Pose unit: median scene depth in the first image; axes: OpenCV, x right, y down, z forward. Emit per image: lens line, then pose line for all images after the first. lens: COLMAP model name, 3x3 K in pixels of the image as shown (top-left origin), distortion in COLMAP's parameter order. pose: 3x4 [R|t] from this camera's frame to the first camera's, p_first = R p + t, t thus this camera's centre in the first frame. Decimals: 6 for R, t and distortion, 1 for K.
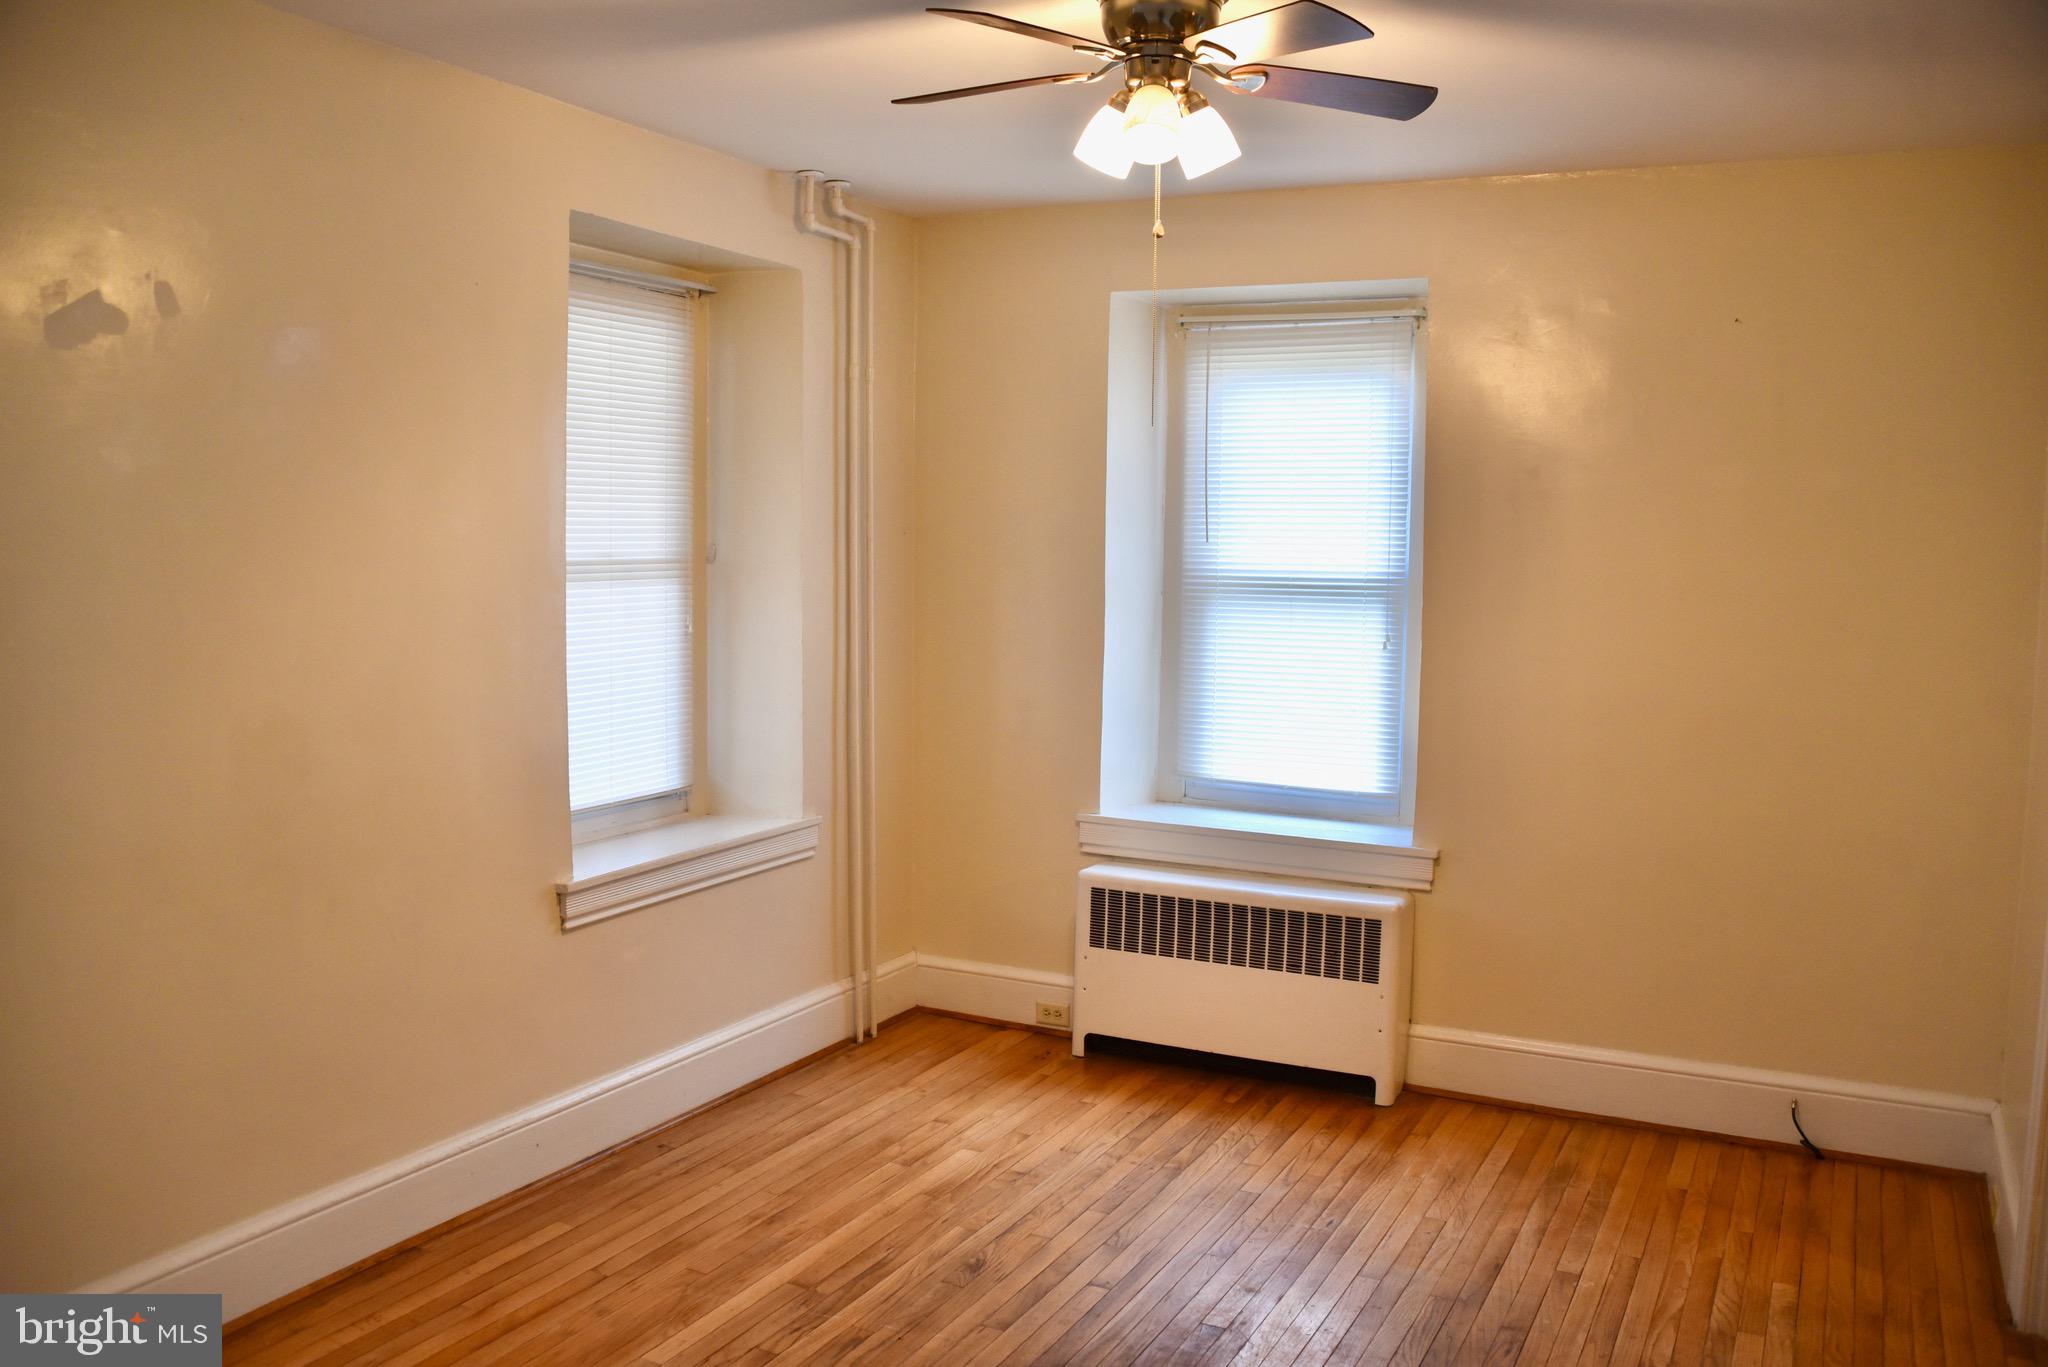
lens RADIAL K [[1633.5, 0, 1008.3], [0, 1633.5, 682.3], [0, 0, 1]] dist [-0.133019, 0.065749]
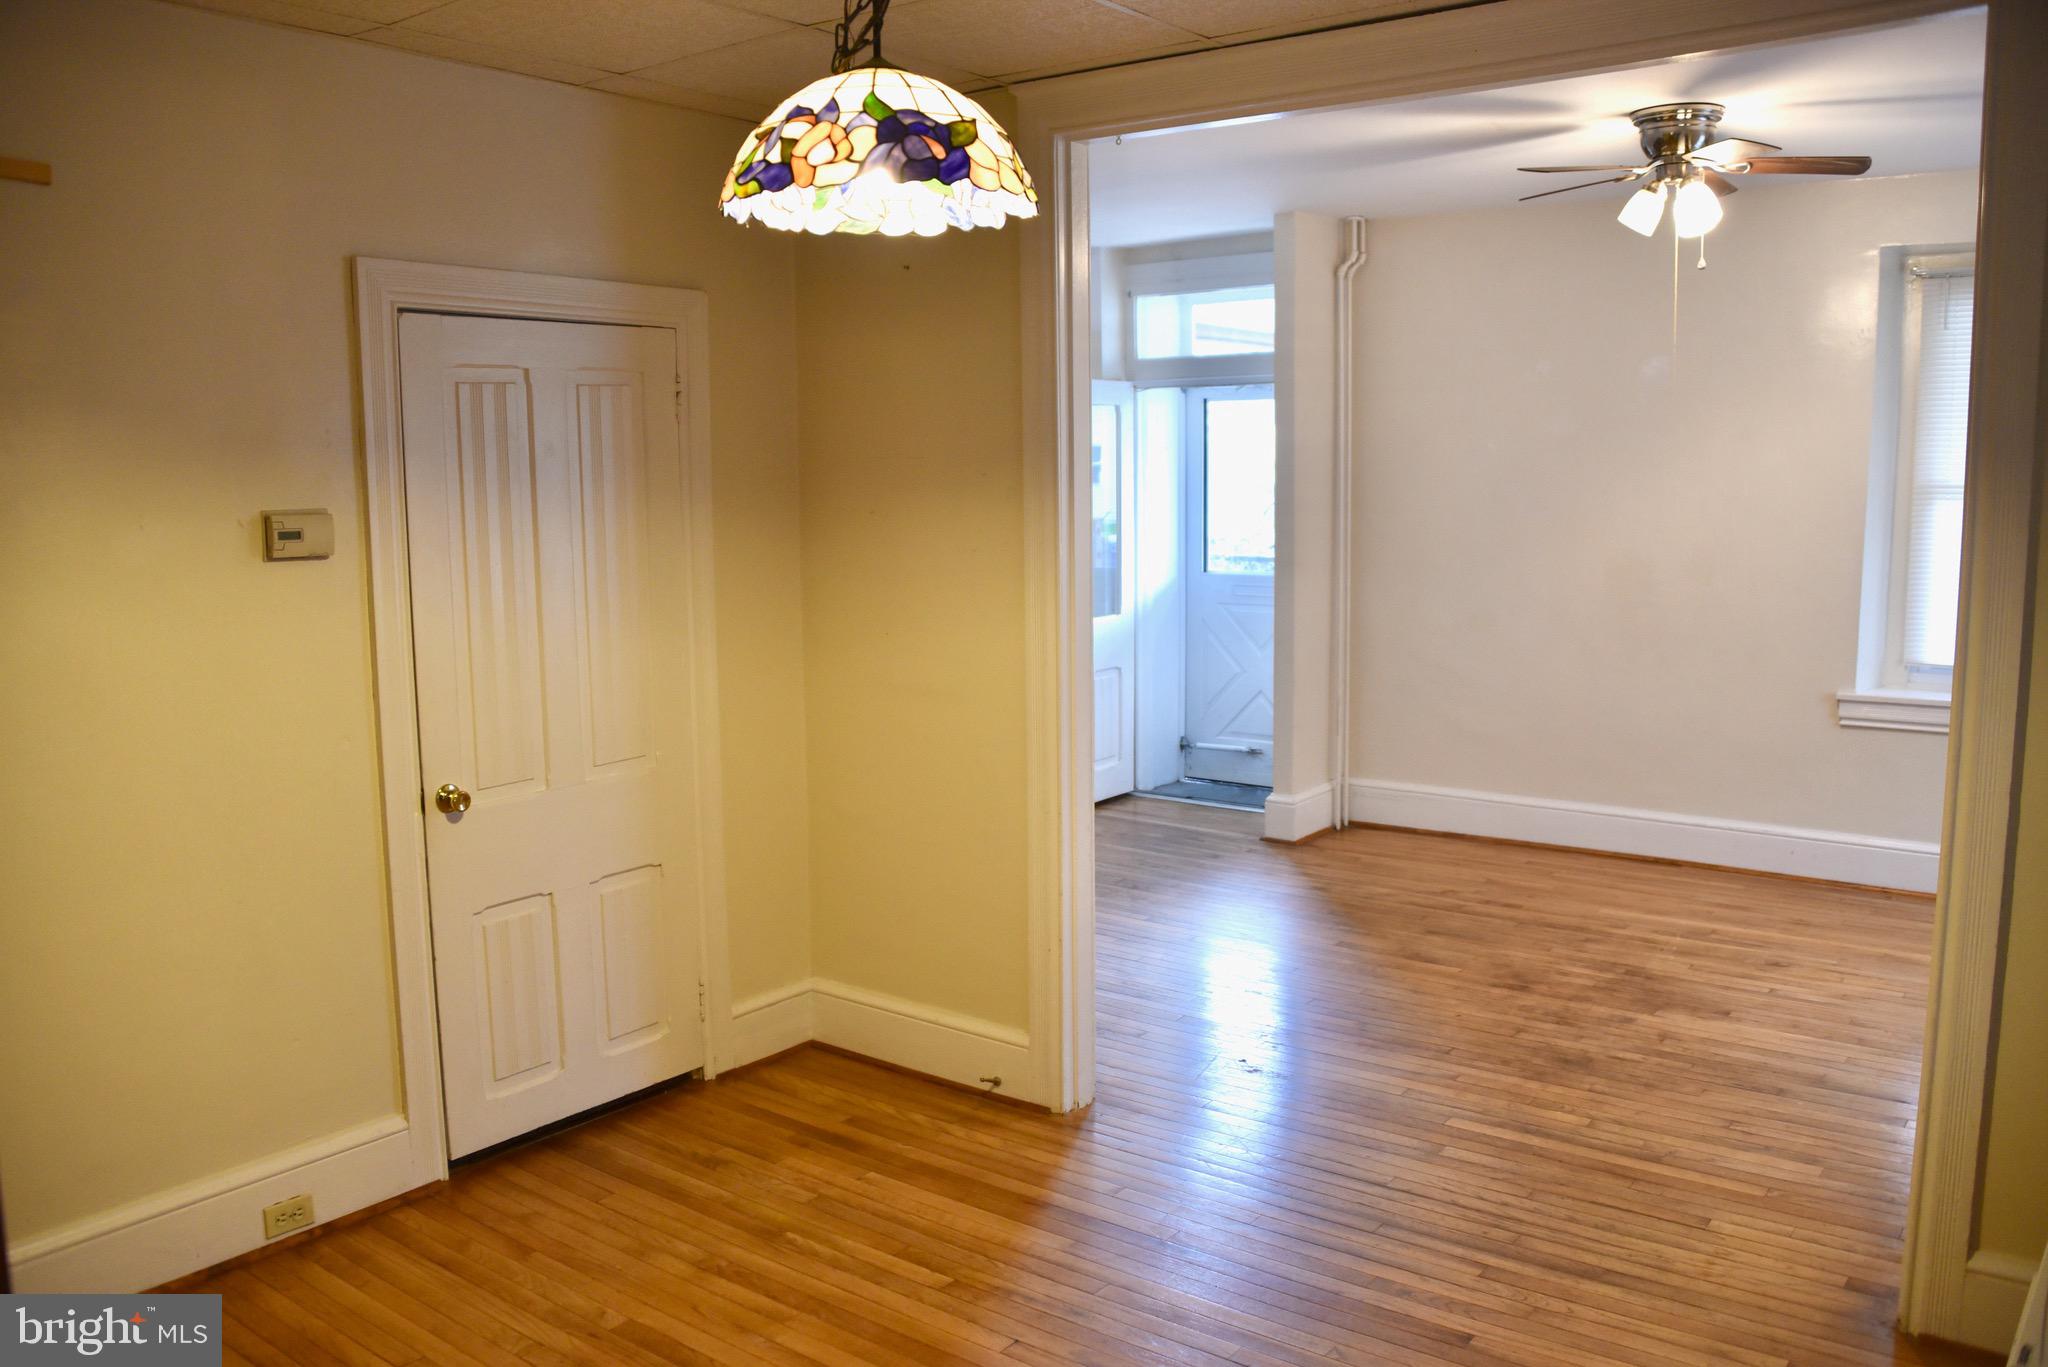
lens RADIAL K [[1633.5, 0, 1008.3], [0, 1633.5, 682.3], [0, 0, 1]] dist [-0.133019, 0.065749]
pose [[-0.177802, 0.117990, -0.976967, 1.517704], [-0.078990, 0.987871, 0.133683, -0.026830], [0.980891, 0.100940, -0.166326, 0.546587]]
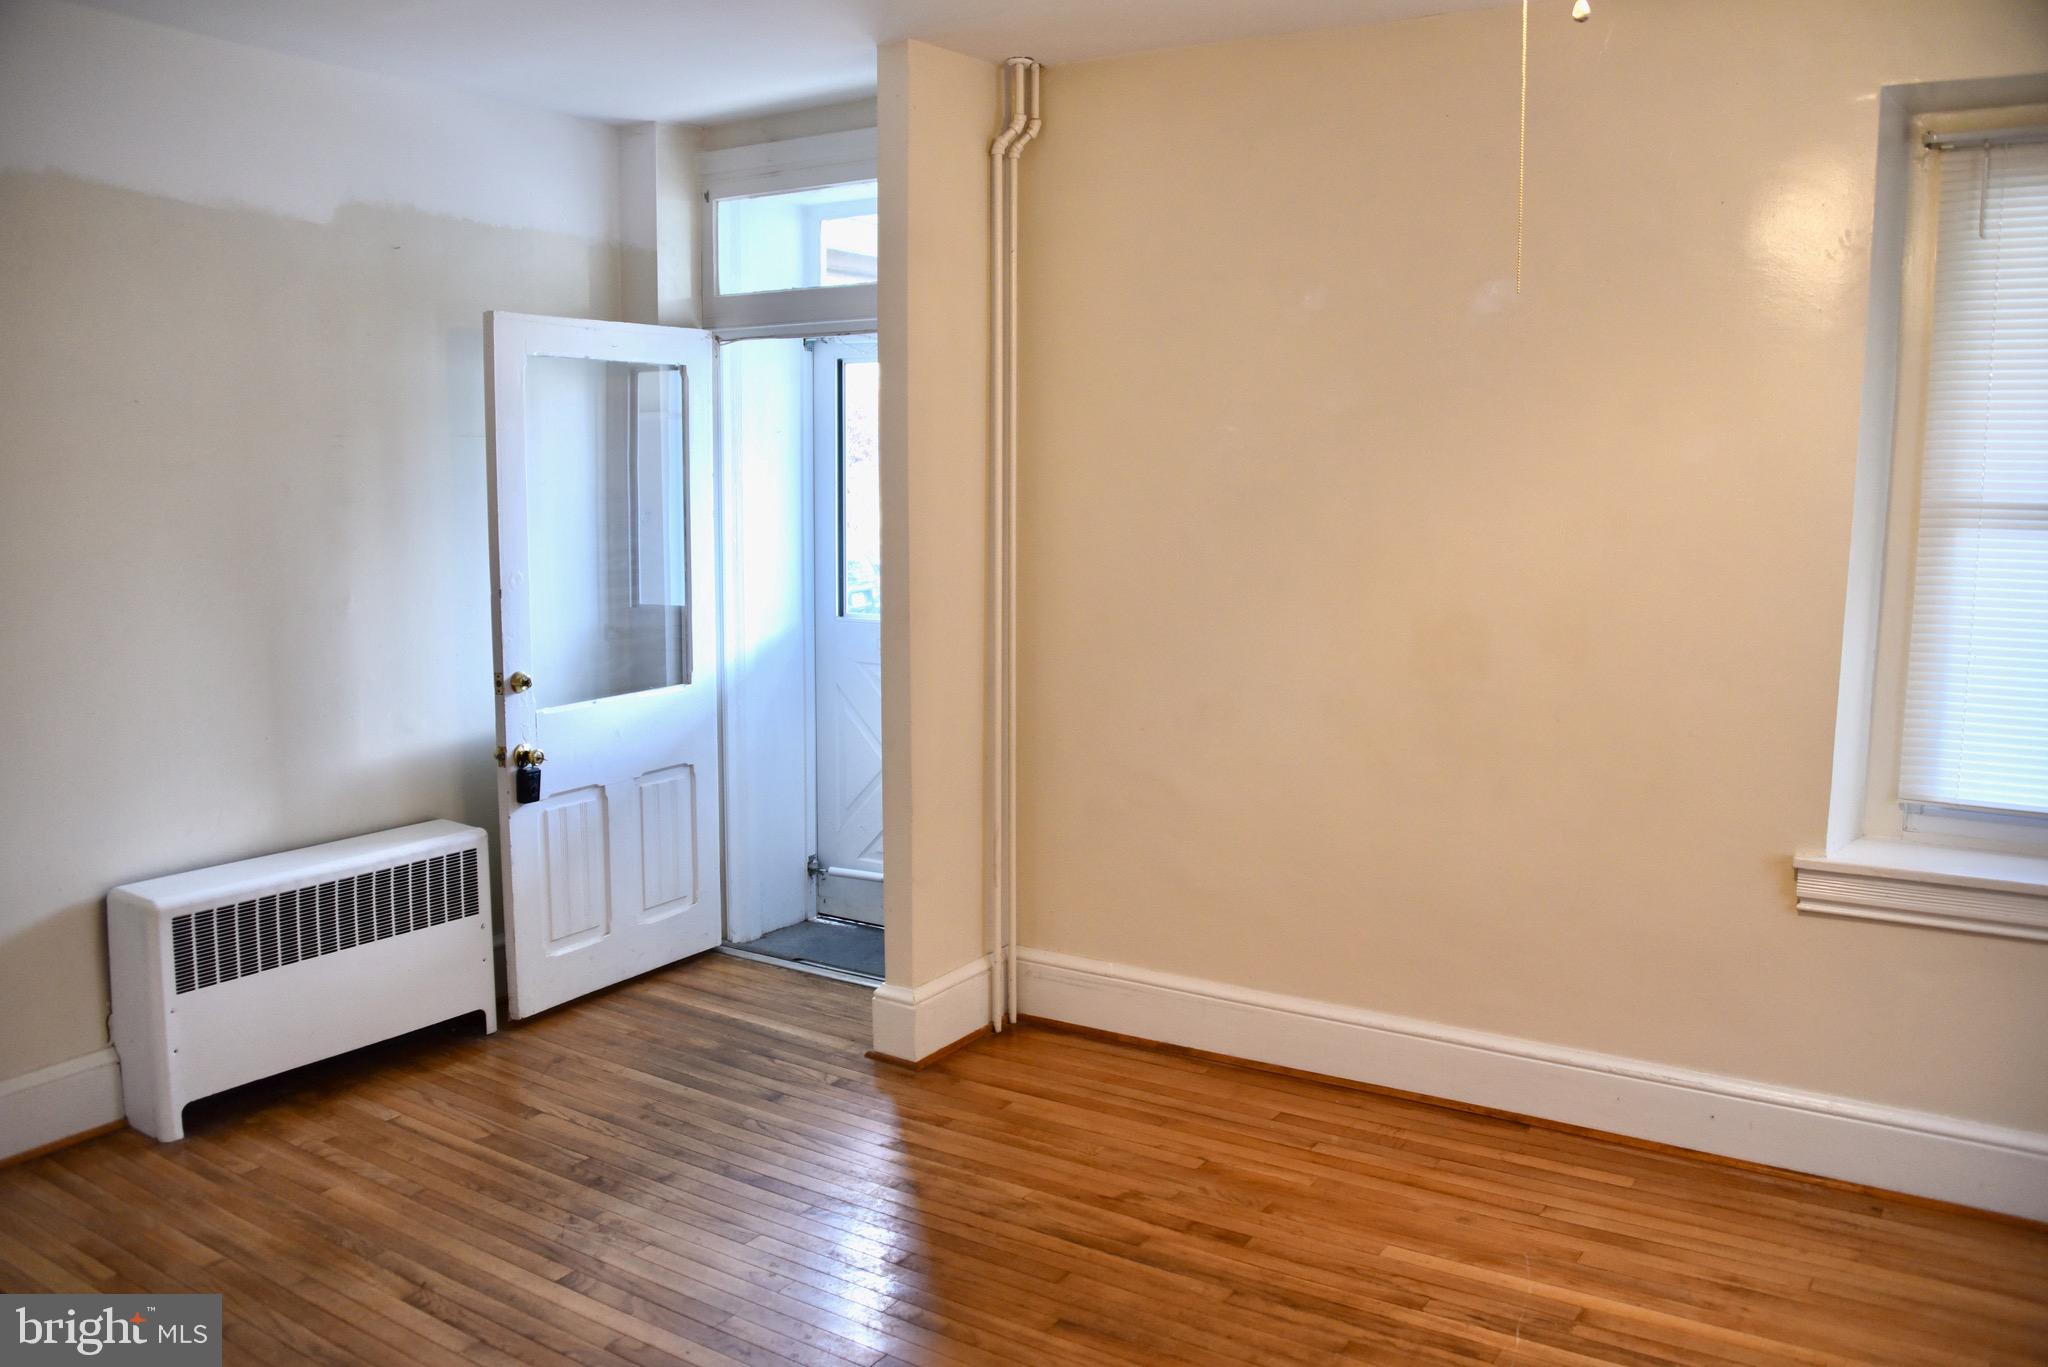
lens RADIAL K [[1633.5, 0, 1008.3], [0, 1633.5, 682.3], [0, 0, 1]] dist [-0.133019, 0.065749]
pose [[-0.098063, 0.116407, -0.988349, 0.713824], [-0.095854, 0.987413, 0.125807, -0.044749], [0.990553, 0.107074, -0.085670, 0.724157]]
